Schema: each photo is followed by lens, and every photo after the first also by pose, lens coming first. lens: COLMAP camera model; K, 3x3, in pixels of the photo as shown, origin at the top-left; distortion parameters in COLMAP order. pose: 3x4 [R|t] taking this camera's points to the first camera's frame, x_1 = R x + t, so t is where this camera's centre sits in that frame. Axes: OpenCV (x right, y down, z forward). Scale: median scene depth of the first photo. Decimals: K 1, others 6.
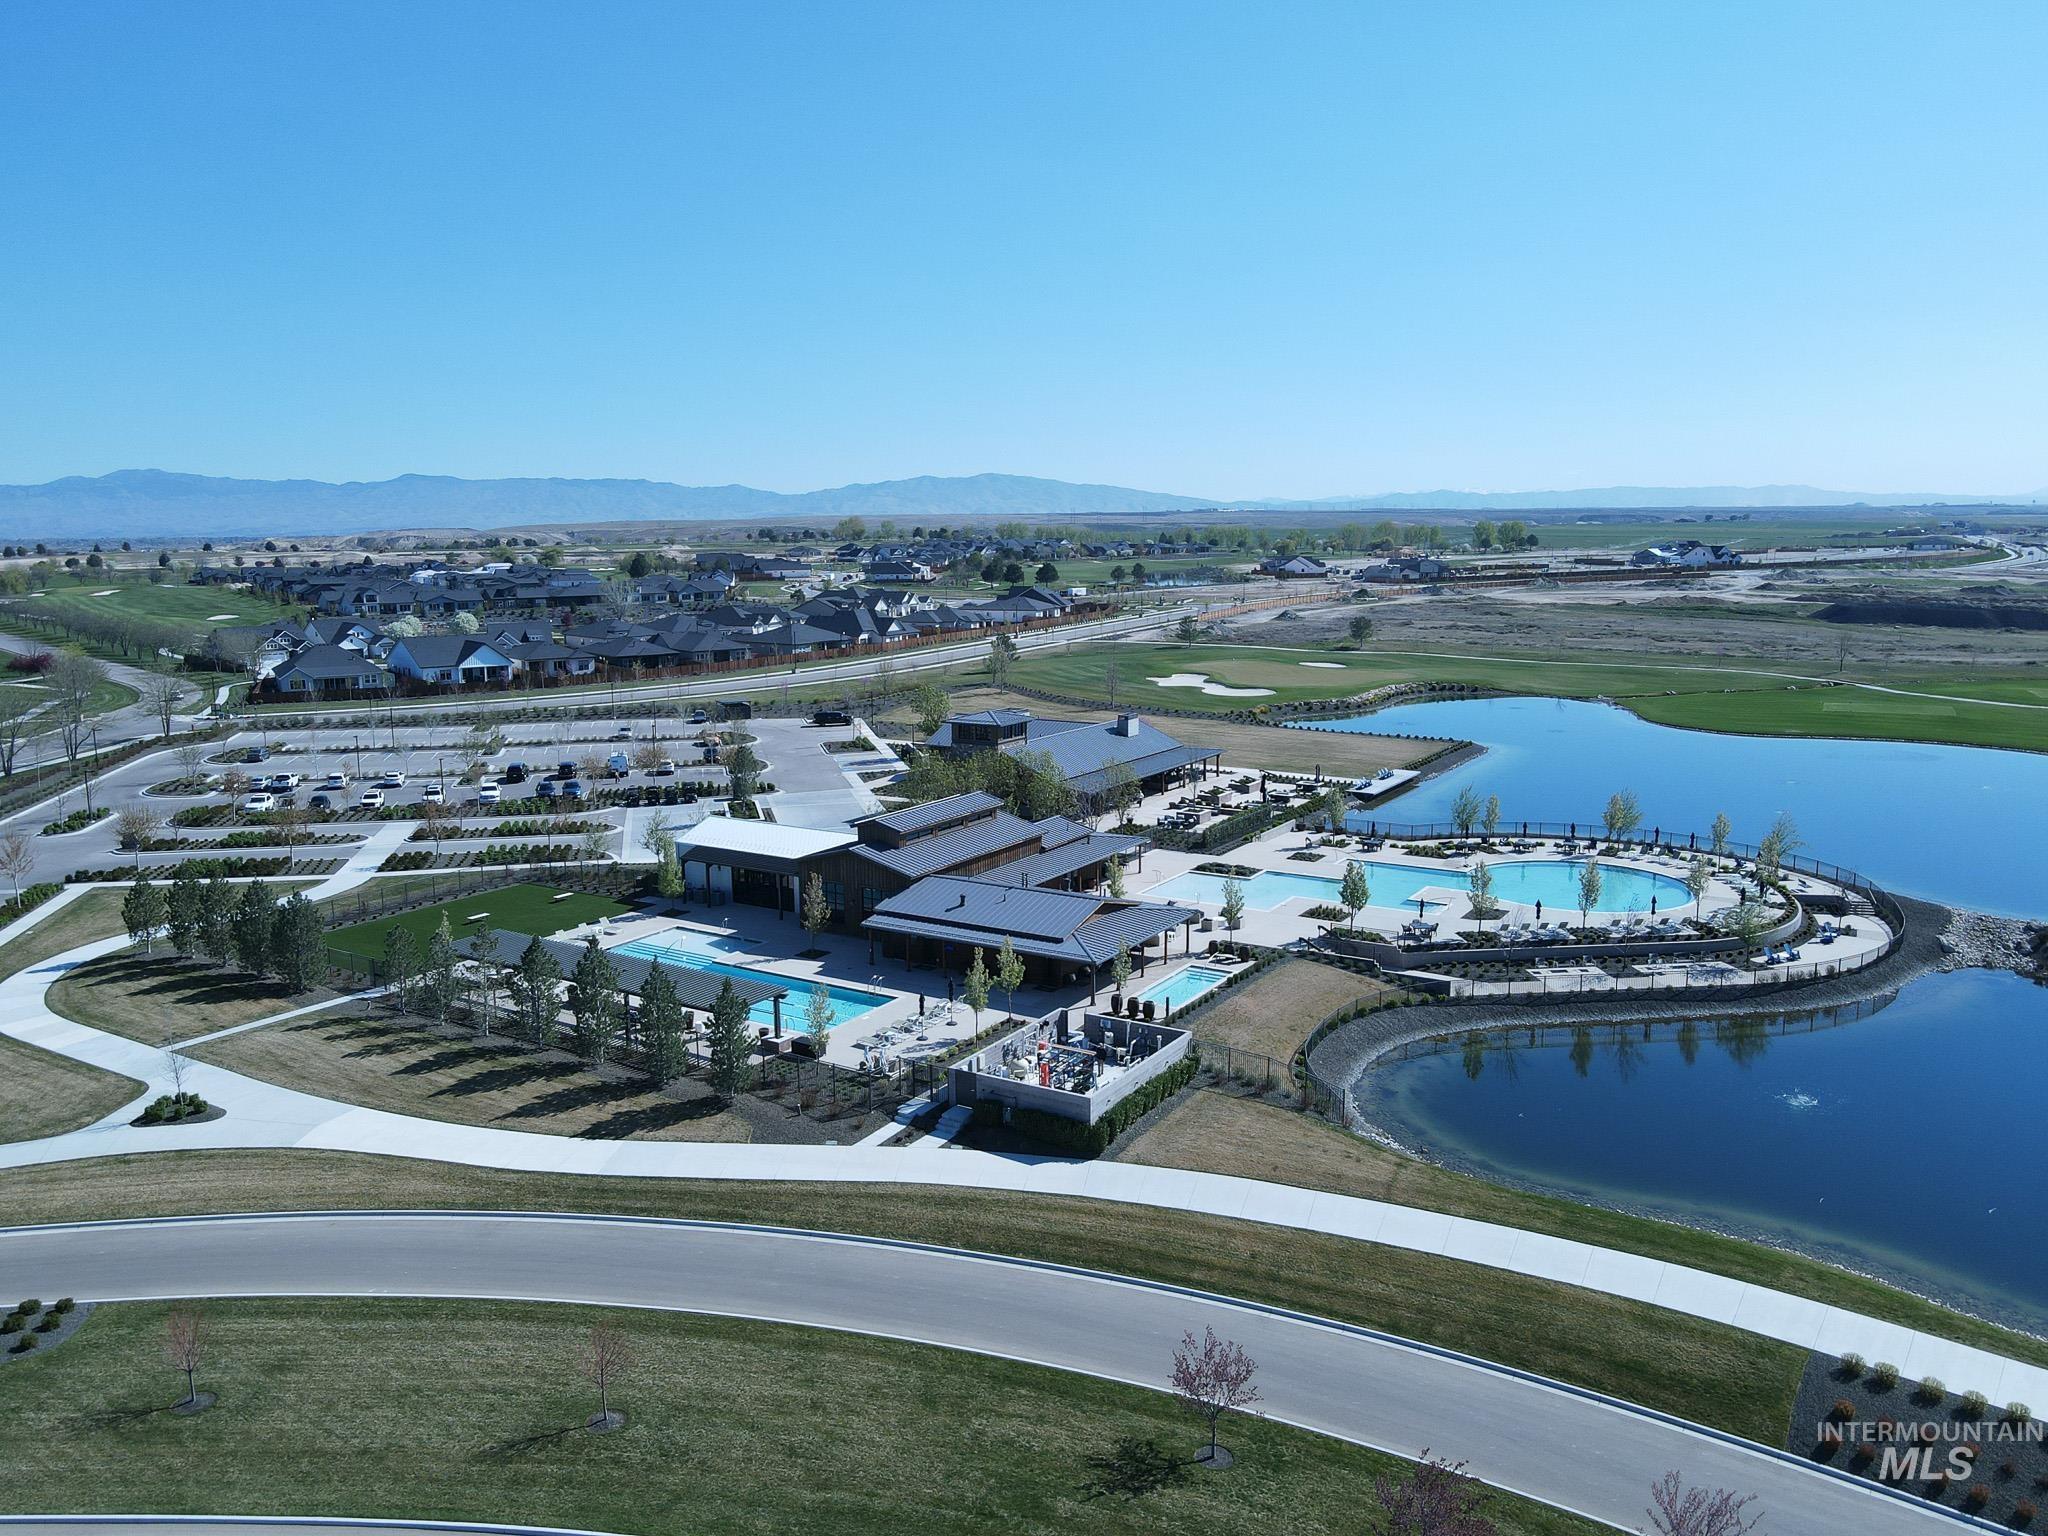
lens RADIAL K [[1449.9, 0, 1006.9], [0, 1449.9, 768.2], [0, 0, 1]] dist [0.002177, 0.027912]
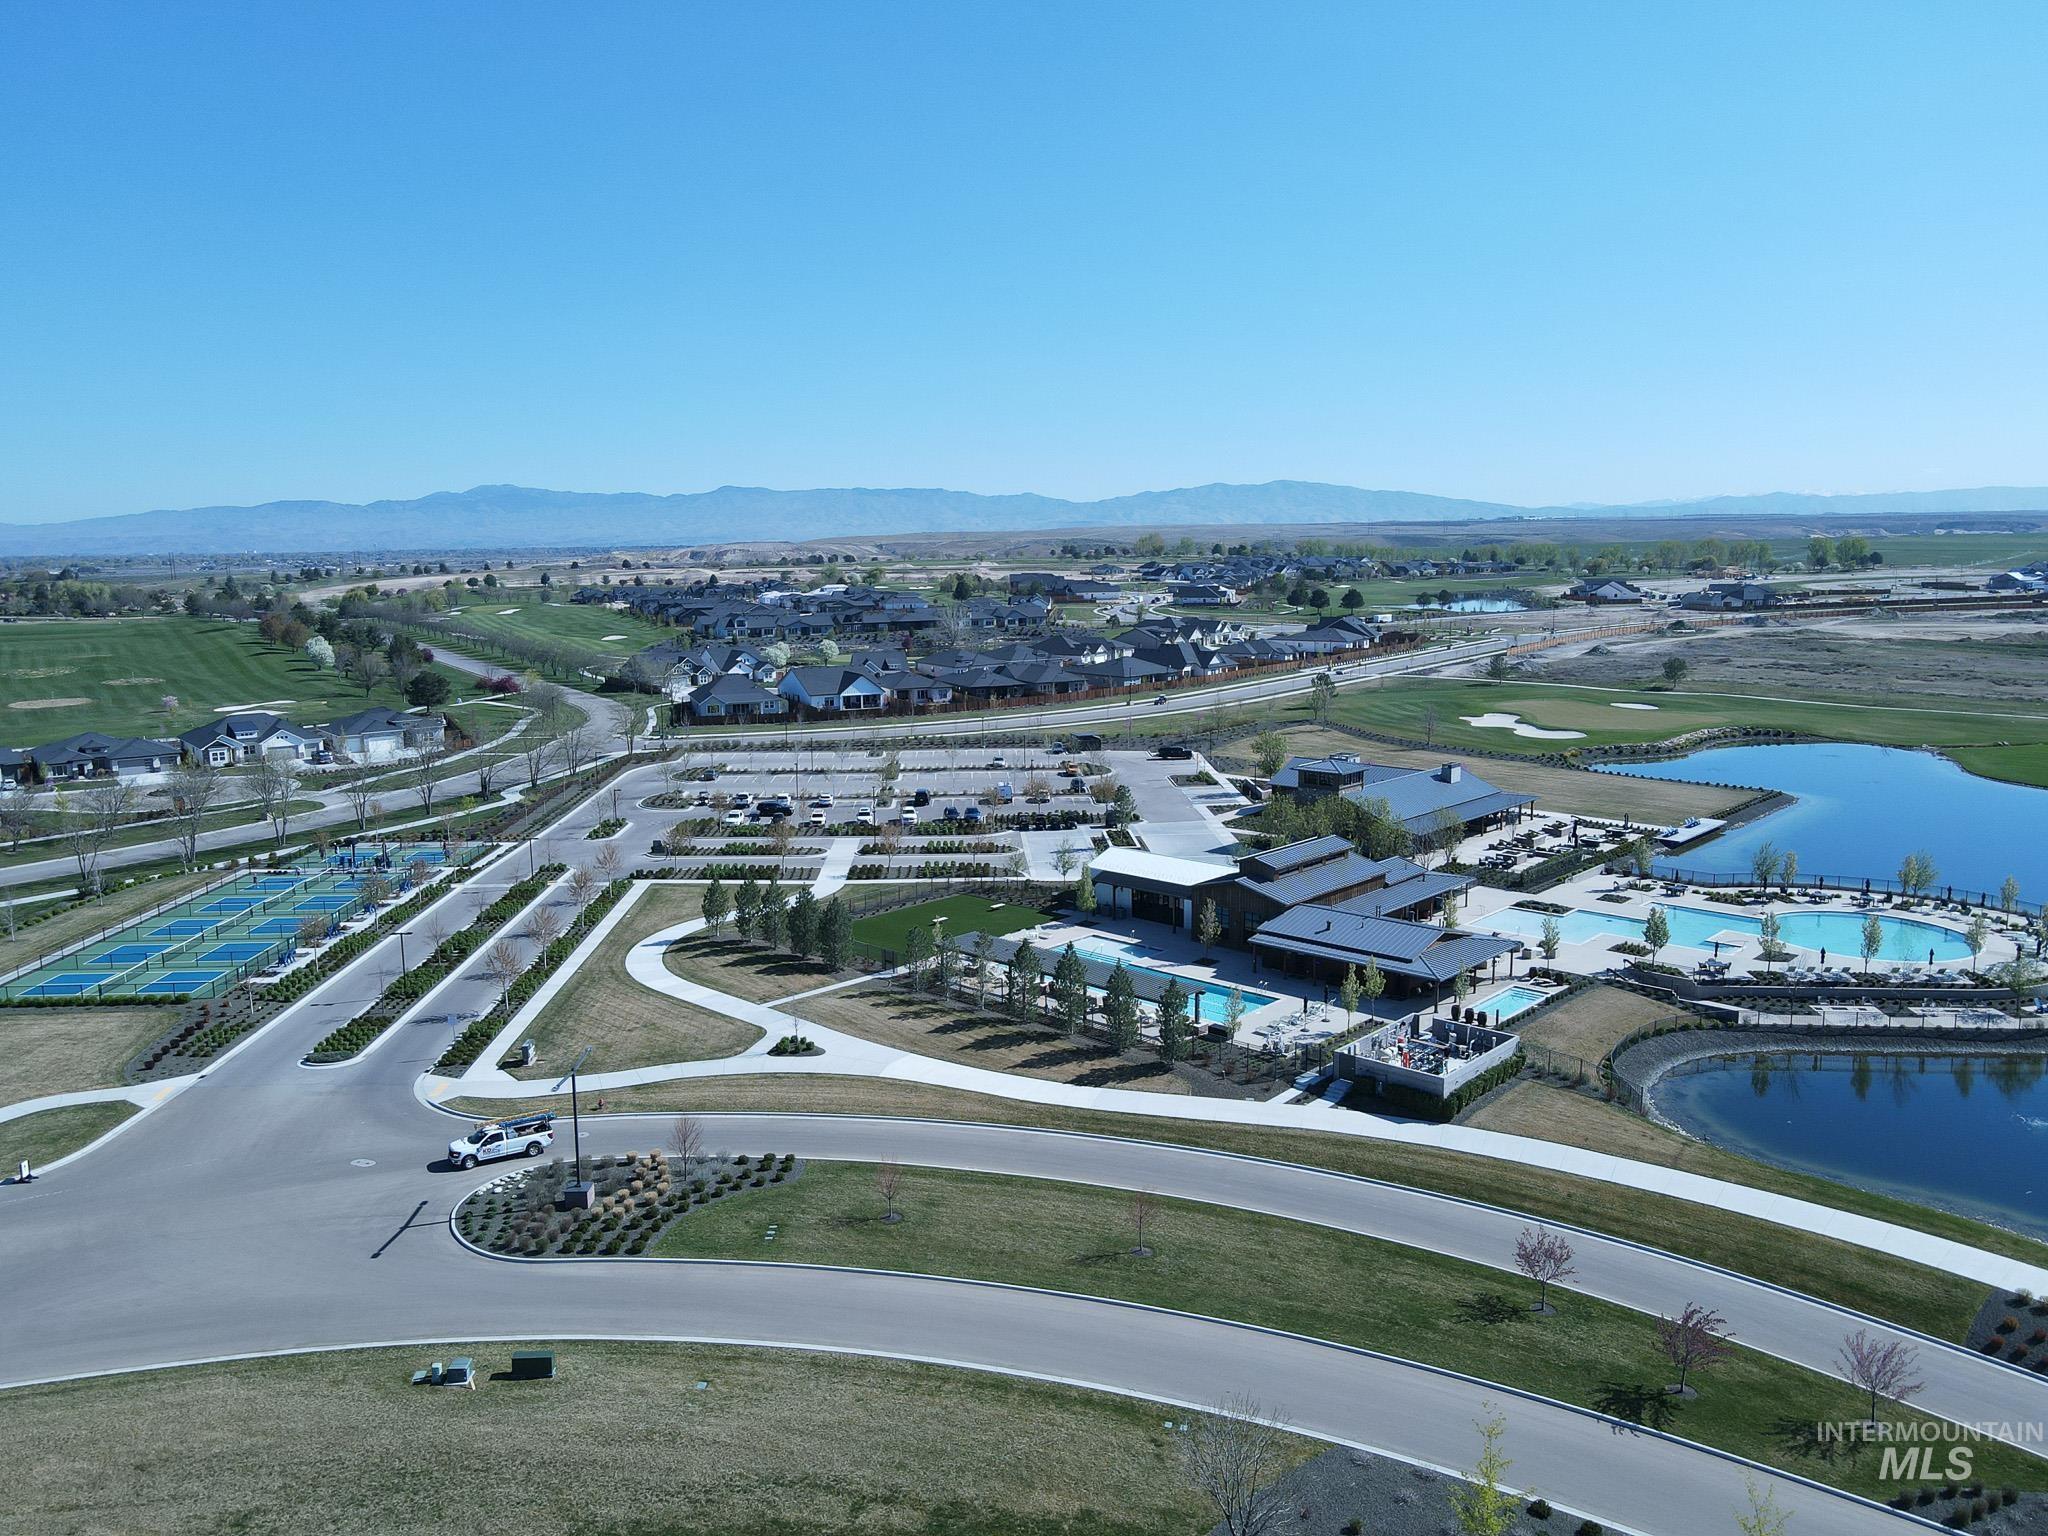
lens RADIAL K [[1449.9, 0, 1014.6], [0, 1449.9, 756.6], [0, 0, 1]] dist [0.002177, 0.027912]
pose [[0.981921, 0.023580, -0.187816, -0.059597], [-0.025735, 0.999628, -0.009047, -0.035627], [0.187533, 0.013717, 0.982163, -0.281437]]
